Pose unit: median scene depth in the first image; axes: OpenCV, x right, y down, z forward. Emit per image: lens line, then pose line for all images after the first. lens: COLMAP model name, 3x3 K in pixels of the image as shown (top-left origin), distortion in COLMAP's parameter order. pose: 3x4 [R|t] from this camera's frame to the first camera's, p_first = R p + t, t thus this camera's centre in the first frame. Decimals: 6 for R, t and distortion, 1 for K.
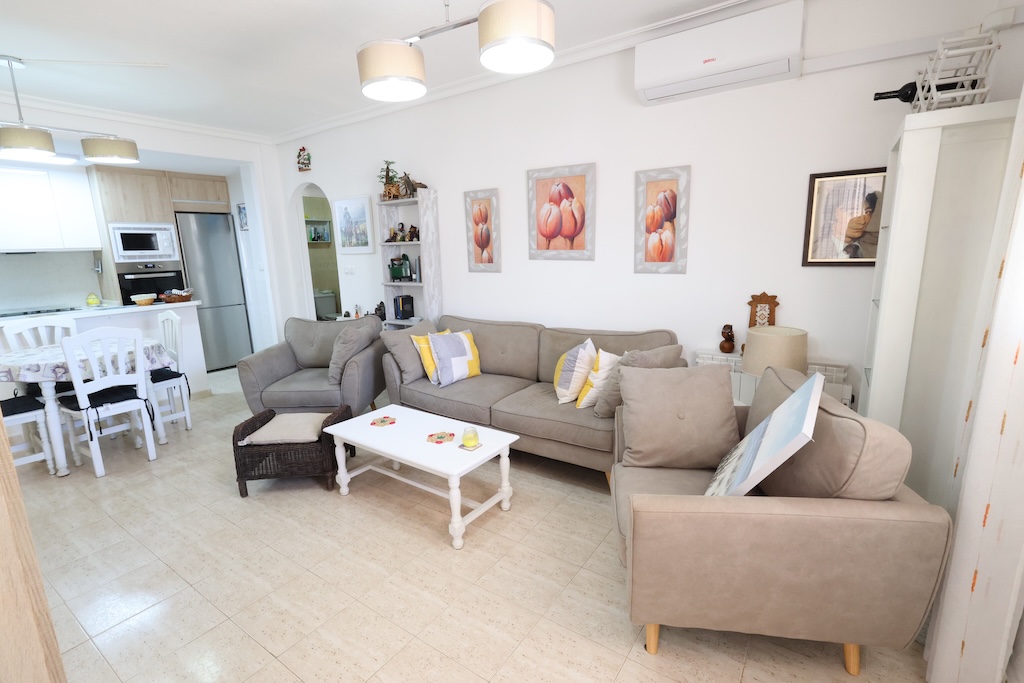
lens RADIAL K [[473.4, 0, 511.1], [0, 473.4, 343.1], [0, 0, 1]] dist [-0.004496, 0.002776]
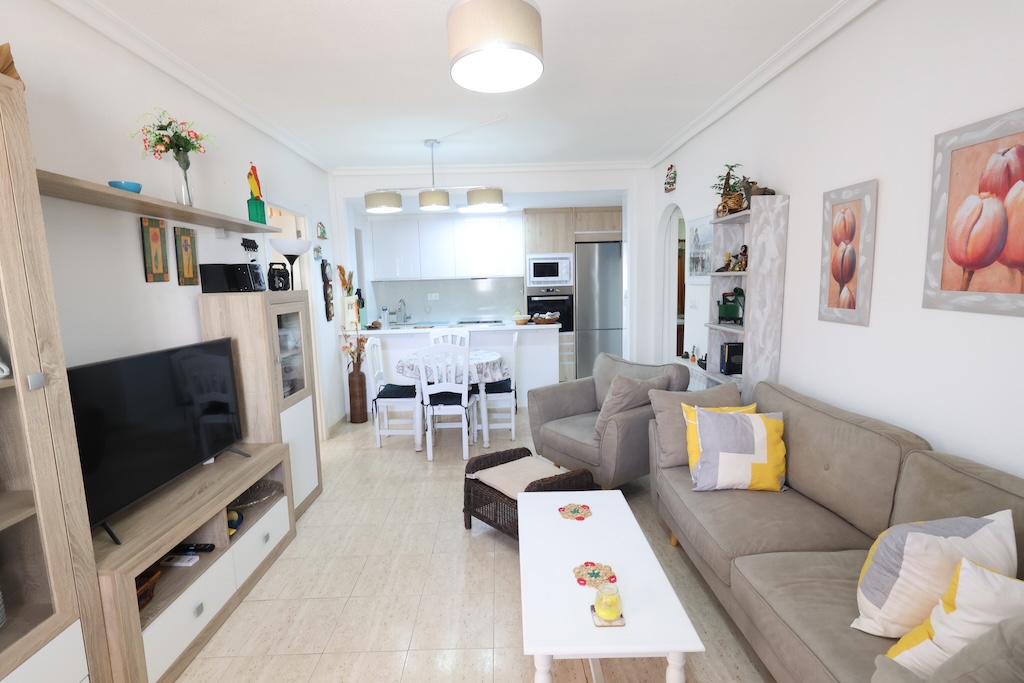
lens RADIAL K [[473.4, 0, 509.8], [0, 473.4, 344.4], [0, 0, 1]] dist [-0.004496, 0.002776]
pose [[0.589027, 0.122245, -0.798814, 0.177265], [-0.152182, 0.987586, 0.038918, -0.082781], [0.793655, 0.098642, 0.600318, 0.314247]]
